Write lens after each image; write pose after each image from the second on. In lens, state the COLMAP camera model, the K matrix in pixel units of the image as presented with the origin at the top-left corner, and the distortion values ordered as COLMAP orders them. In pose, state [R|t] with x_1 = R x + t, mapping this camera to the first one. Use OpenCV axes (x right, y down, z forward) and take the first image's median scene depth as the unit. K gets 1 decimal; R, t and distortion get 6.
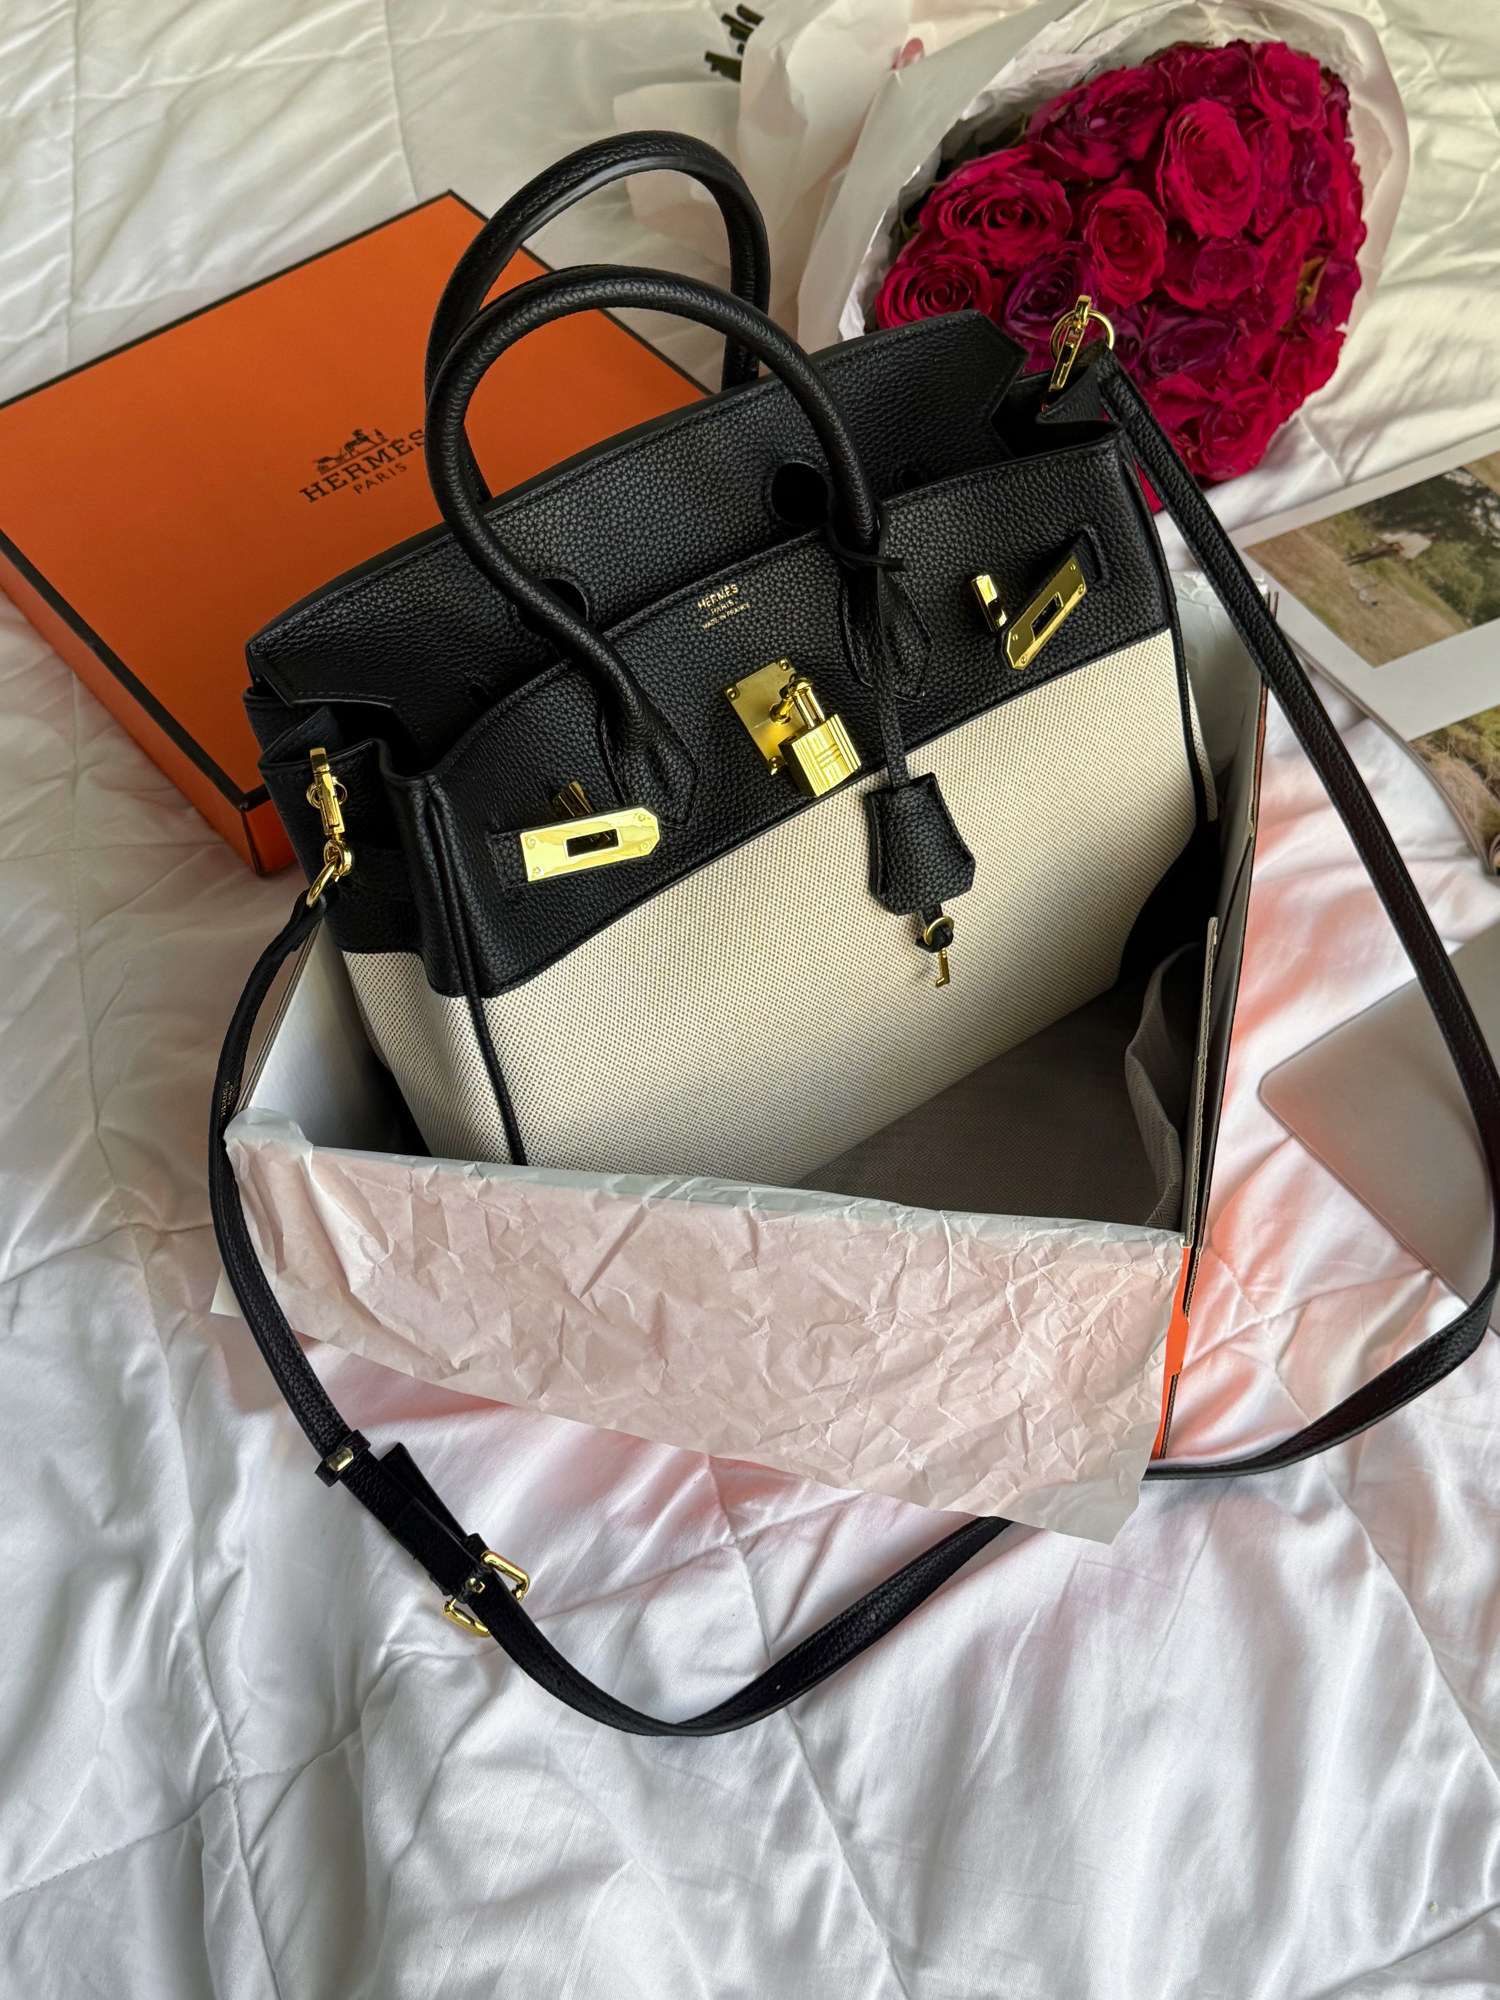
lens RADIAL K [[2064.8, 0, 757.9], [0, 2064.8, 1001.9], [0, 0, 1]] dist [0.185171, -0.543876]
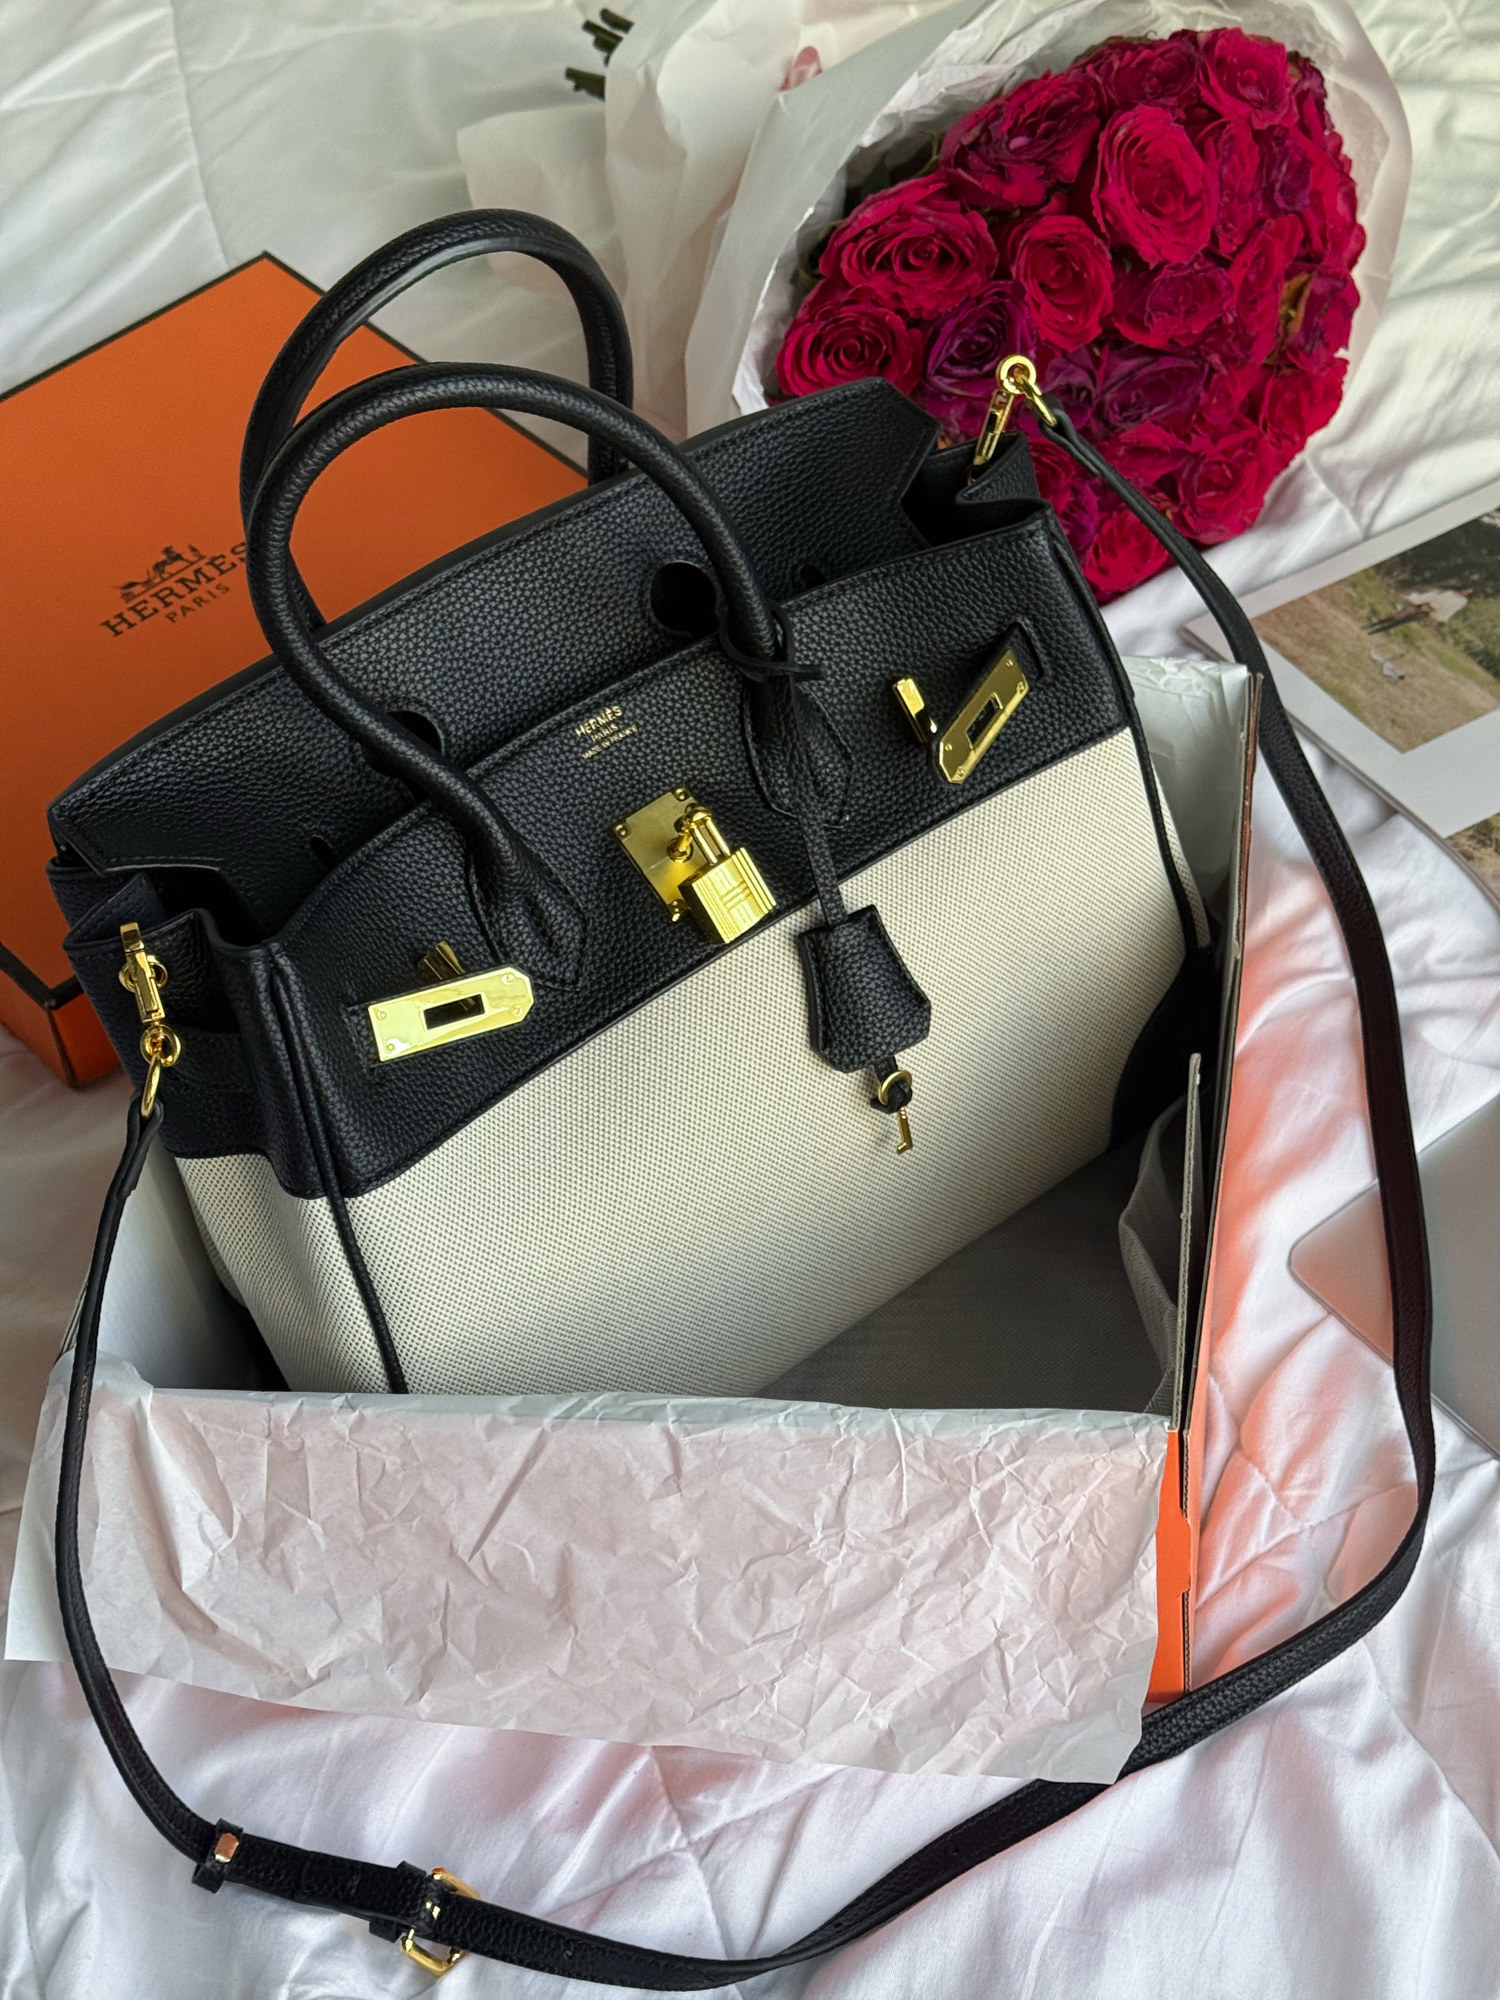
lens RADIAL K [[2839.3, 0, 792.1], [0, 2839.3, 1021.4], [0, 0, 1]] dist [0.215503, -0.636857]
pose [[0.997826, -0.064237, 0.014696, 0.036760], [0.065223, 0.994561, -0.081204, 0.030793], [-0.009400, 0.081986, 0.996589, -0.167901]]
